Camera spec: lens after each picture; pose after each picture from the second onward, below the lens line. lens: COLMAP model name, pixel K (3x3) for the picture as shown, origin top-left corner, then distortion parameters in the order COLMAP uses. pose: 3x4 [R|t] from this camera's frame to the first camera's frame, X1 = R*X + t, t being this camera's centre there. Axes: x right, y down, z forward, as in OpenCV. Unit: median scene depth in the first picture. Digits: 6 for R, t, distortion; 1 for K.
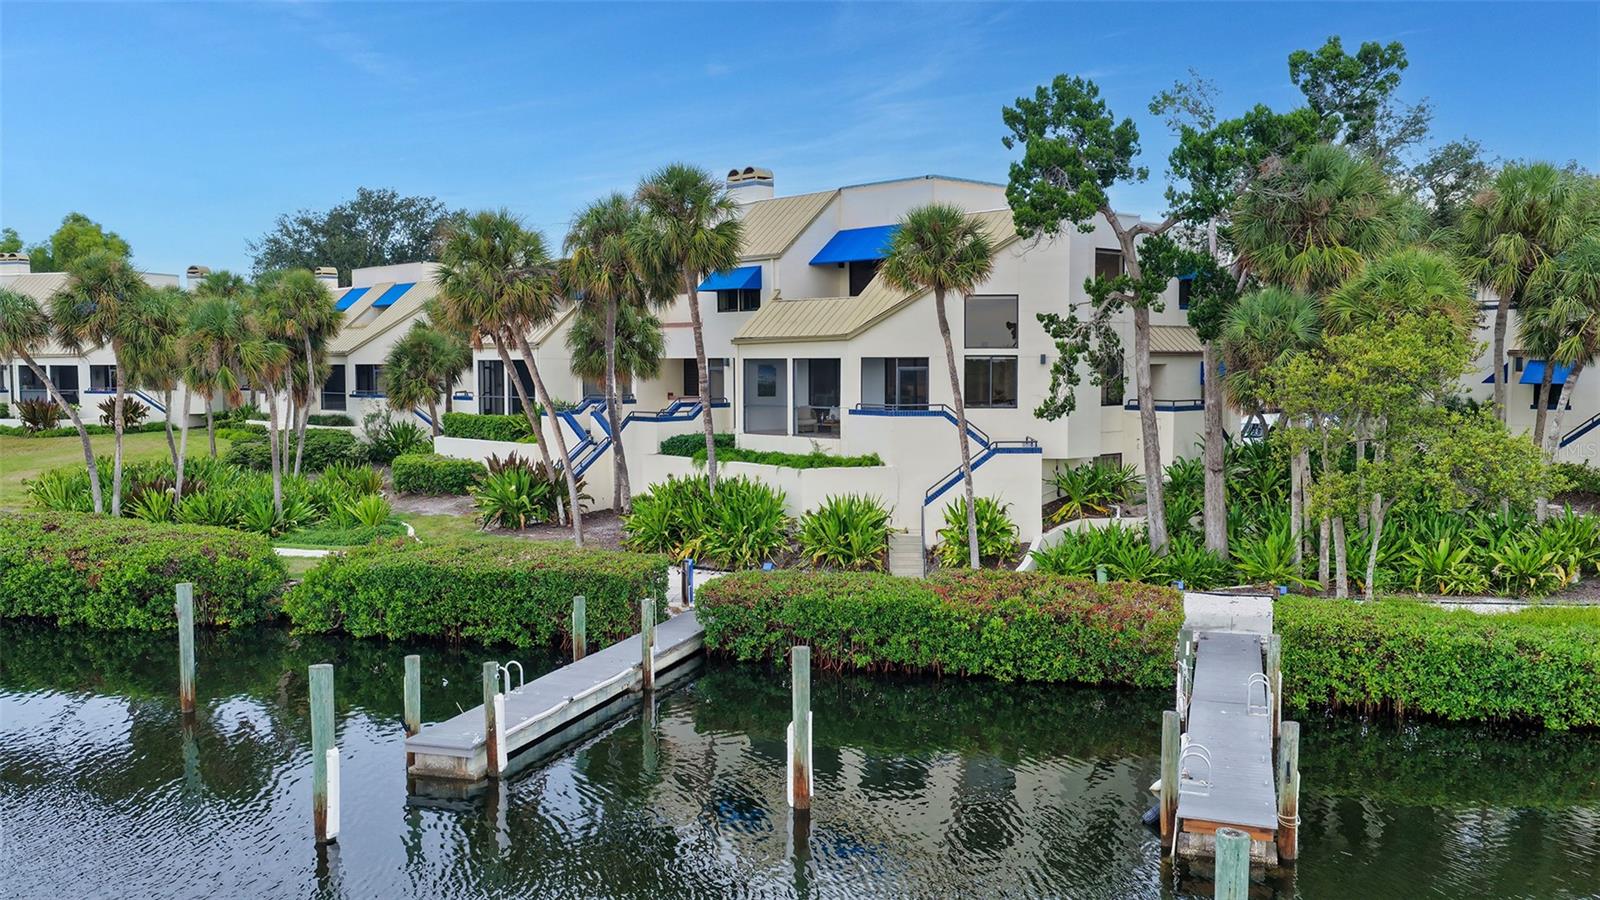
lens RADIAL K [[1337.3, 0, 798.7], [0, 1337.3, 446.0], [0, 0, 1]] dist [-0.004568, 0.010579]
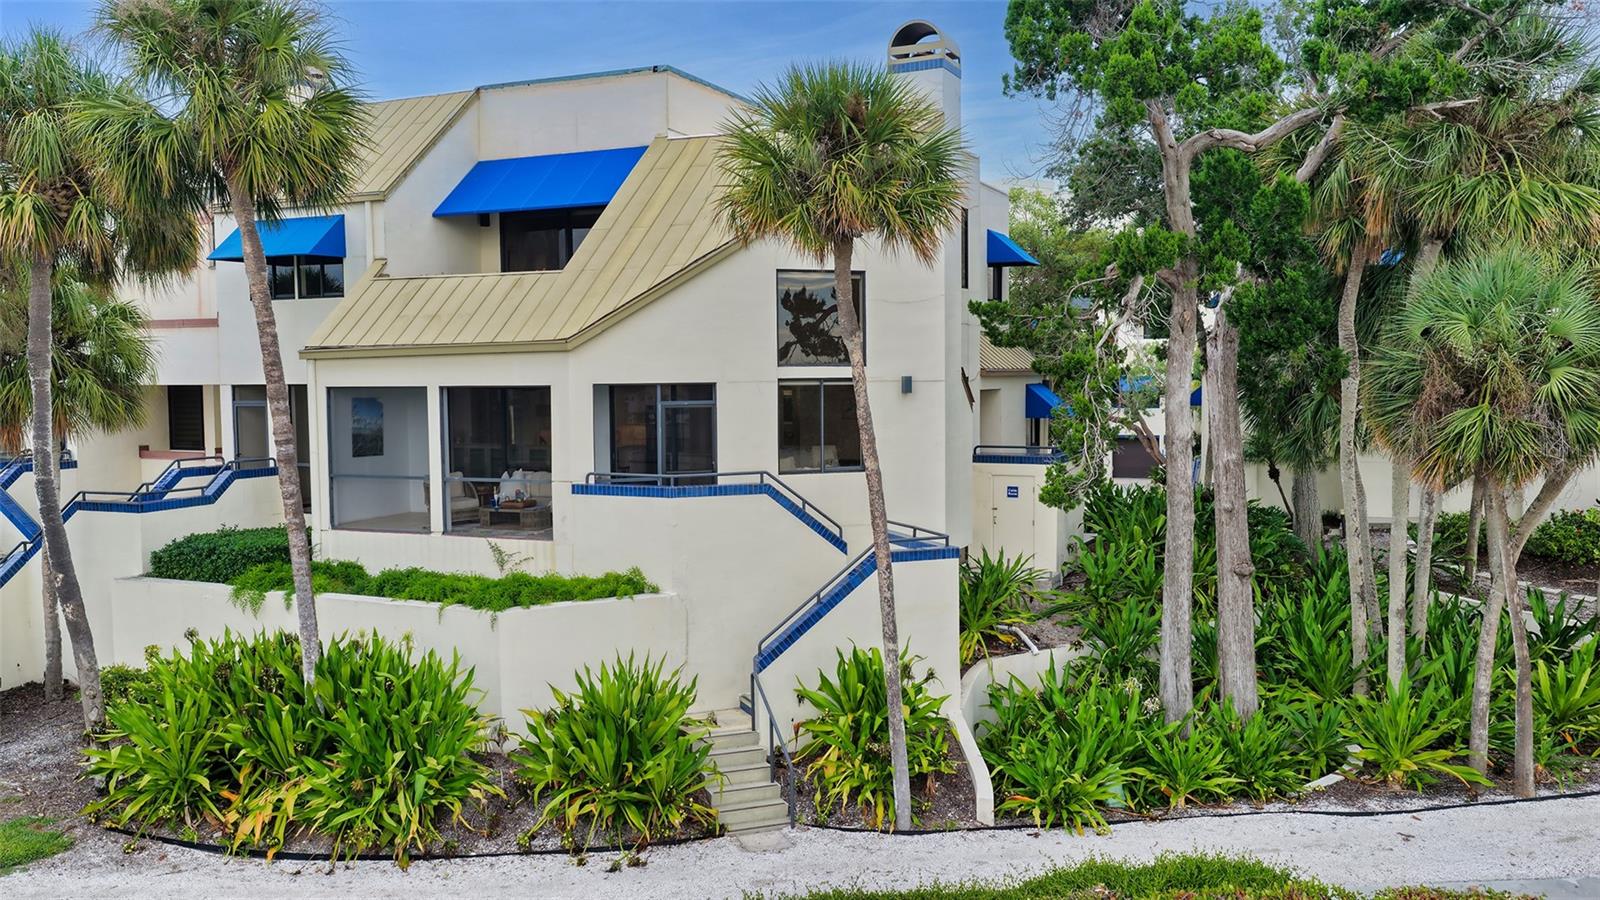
lens RADIAL K [[1337.3, 0, 801.2], [0, 1337.3, 458.0], [0, 0, 1]] dist [-0.004568, 0.010579]
pose [[0.916653, -0.031239, 0.398461, -0.085306], [0.031714, 0.999482, 0.005400, -0.036693], [-0.398423, 0.007687, 0.917169, 0.476542]]
